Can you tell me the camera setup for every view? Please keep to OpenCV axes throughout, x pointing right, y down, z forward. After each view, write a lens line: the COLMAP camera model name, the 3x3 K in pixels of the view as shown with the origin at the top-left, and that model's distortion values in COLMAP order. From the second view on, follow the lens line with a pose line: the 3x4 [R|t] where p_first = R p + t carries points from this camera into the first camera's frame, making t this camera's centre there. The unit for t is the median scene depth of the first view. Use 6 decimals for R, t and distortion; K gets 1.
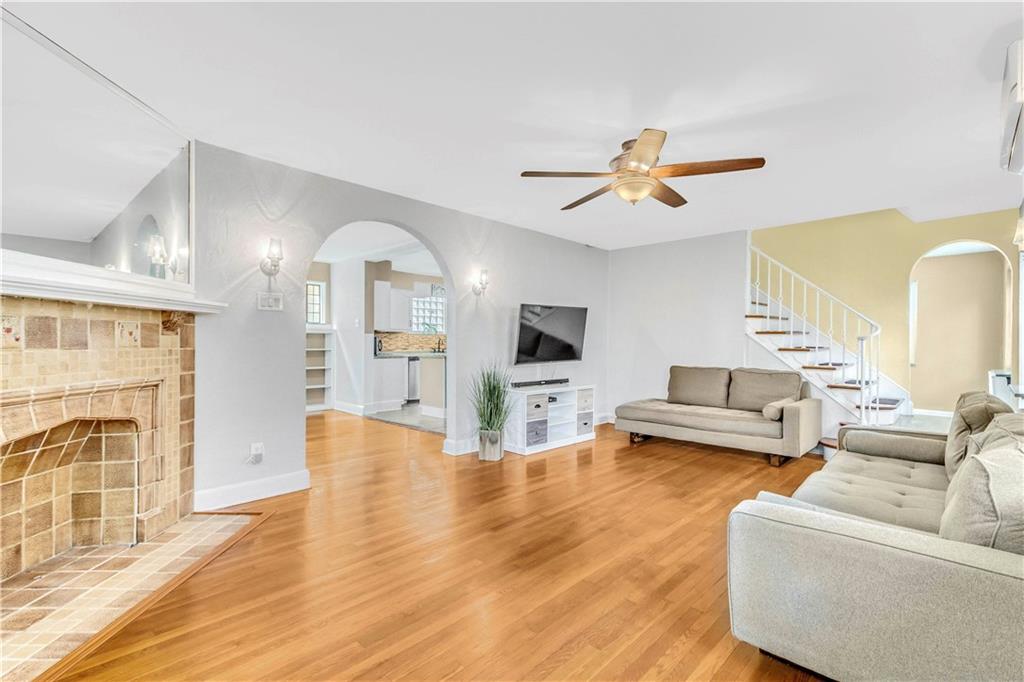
lens RADIAL K [[461.1, 0, 512.0], [0, 461.1, 341.0], [0, 0, 1]] dist [0.014623, 0.000400]
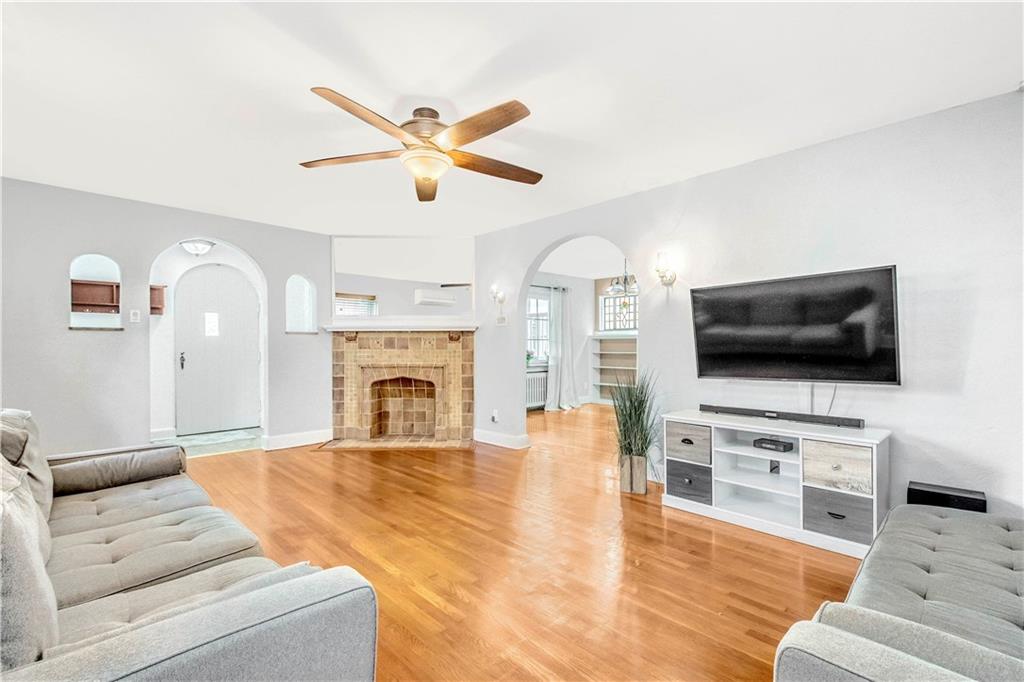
lens RADIAL K [[461.1, 0, 512.0], [0, 461.1, 341.0], [0, 0, 1]] dist [0.014623, 0.000400]
pose [[-0.022149, -0.015874, -0.999629, 1.227547], [0.003985, 0.999865, -0.015966, 0.010648], [0.999747, -0.004337, -0.022083, 1.283595]]
